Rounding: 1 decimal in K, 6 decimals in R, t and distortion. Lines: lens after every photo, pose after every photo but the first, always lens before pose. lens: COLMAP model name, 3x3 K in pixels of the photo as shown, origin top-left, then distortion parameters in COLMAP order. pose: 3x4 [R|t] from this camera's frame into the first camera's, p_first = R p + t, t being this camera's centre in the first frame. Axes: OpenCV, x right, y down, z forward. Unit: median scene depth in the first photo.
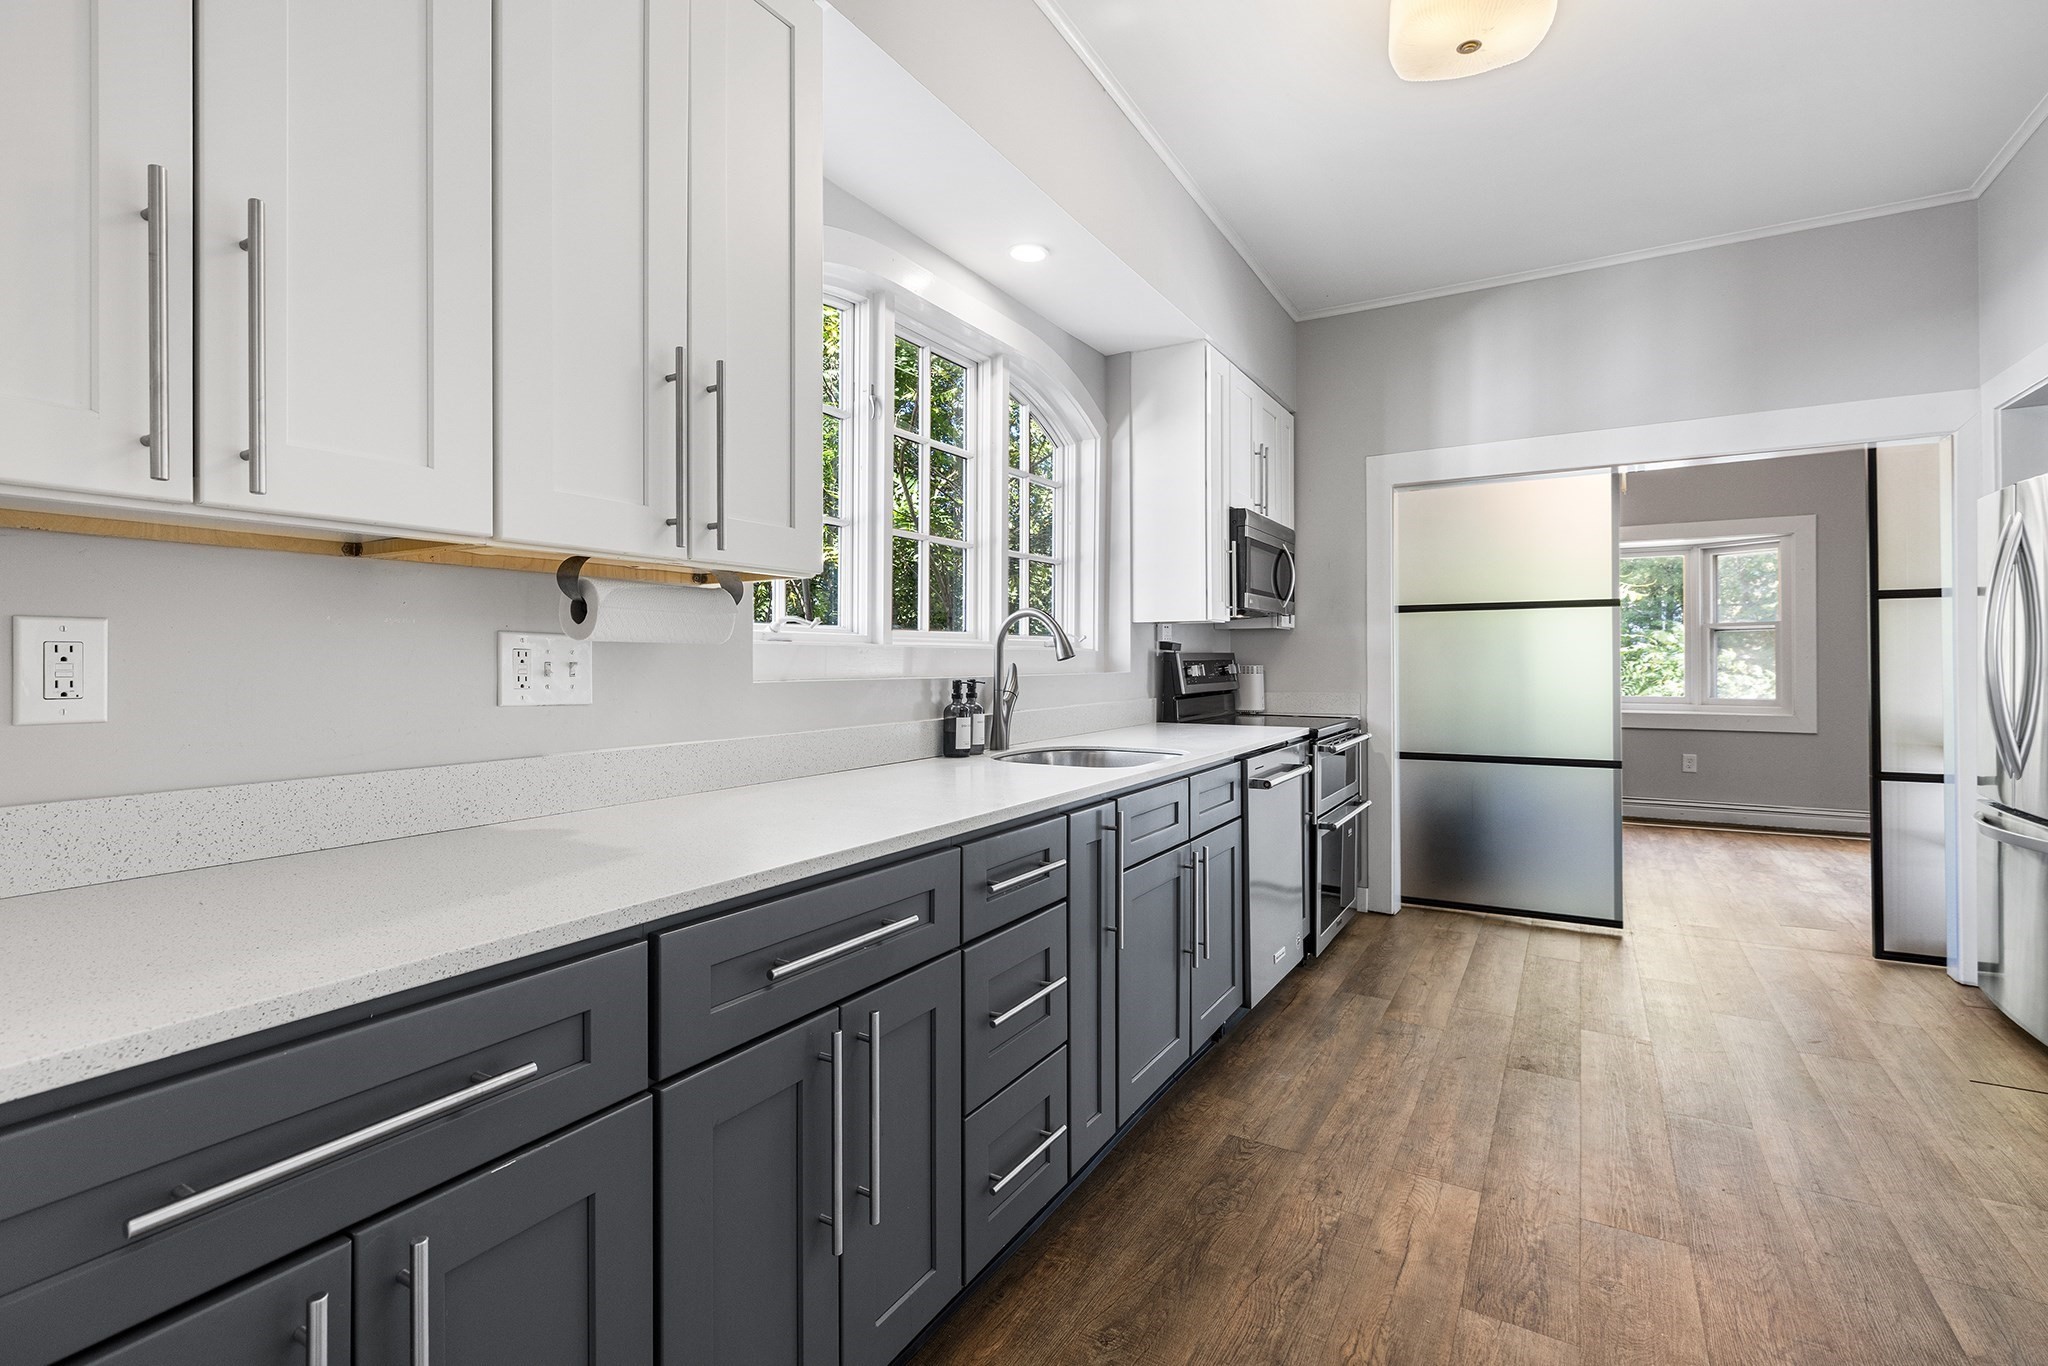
lens RADIAL K [[917.9, 0, 1016.2], [0, 917.9, 669.8], [0, 0, 1]] dist [-0.000357, 0.000282]
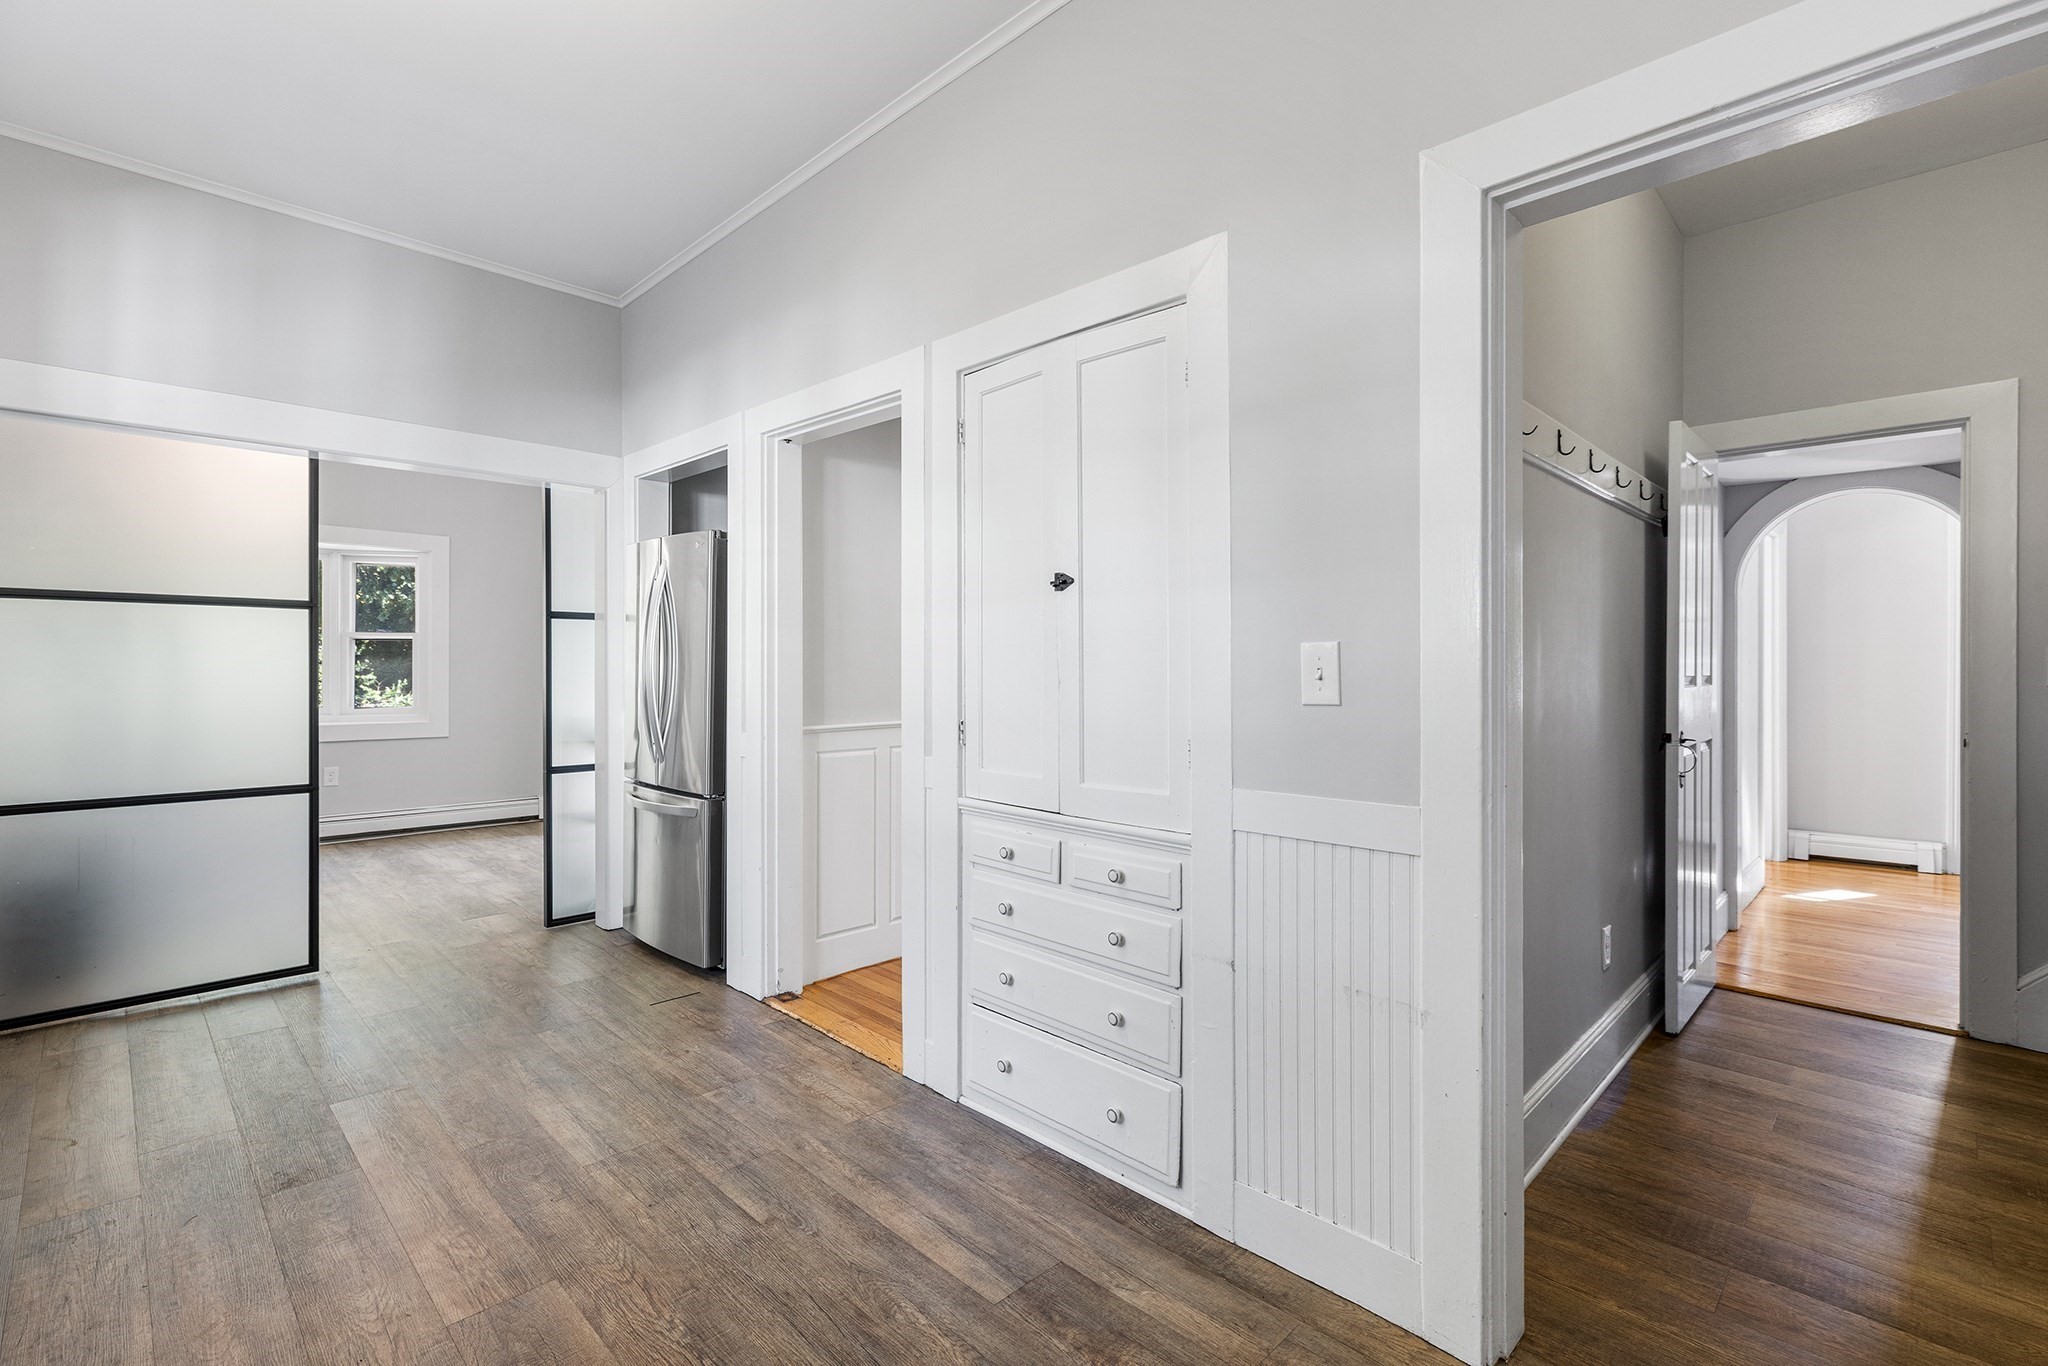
lens RADIAL K [[917.9, 0, 1018.0], [0, 917.9, 670.7], [0, 0, 1]] dist [-0.000357, 0.000282]
pose [[0.247251, 0.000605, 0.968951, -0.051119], [0.005609, 0.999982, -0.002055, -0.005881], [-0.968935, 0.005943, 0.247243, 0.165160]]
